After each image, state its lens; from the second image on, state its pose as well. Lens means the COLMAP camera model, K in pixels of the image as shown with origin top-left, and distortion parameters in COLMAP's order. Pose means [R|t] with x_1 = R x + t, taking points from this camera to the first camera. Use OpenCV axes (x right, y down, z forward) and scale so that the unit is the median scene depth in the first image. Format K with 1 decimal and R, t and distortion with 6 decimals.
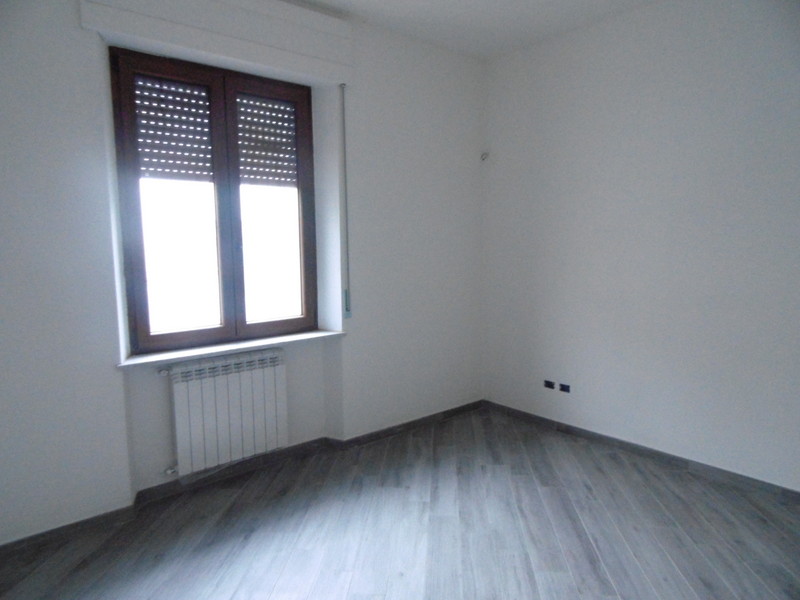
lens RADIAL K [[512.6, 0, 393.4], [0, 512.6, 298.0], [0, 0, 1]] dist [0.014353, -0.008849]
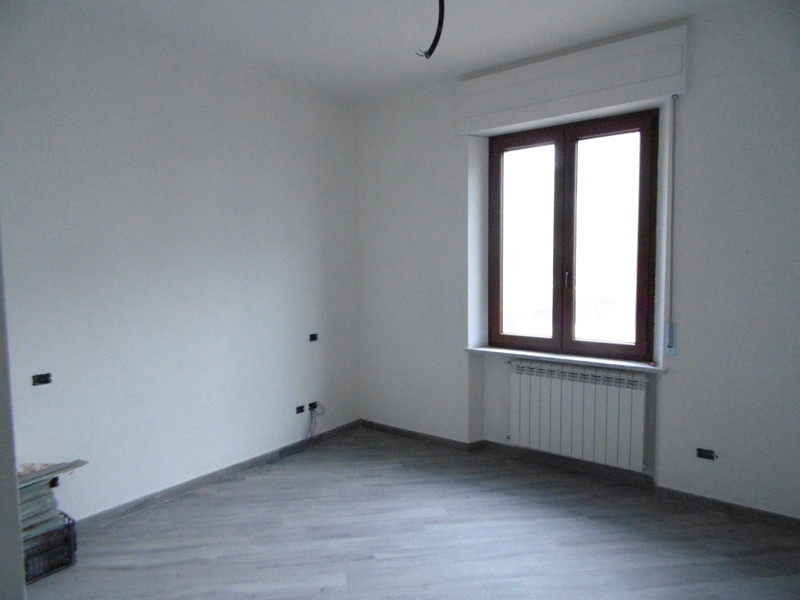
lens RADIAL K [[512.6, 0, 393.2], [0, 512.6, 297.6], [0, 0, 1]] dist [0.014353, -0.008849]
pose [[0.245926, 0.092088, -0.964904, 0.723401], [-0.084736, 0.993708, 0.073240, -0.094906], [0.965578, 0.063751, 0.252182, 0.327368]]
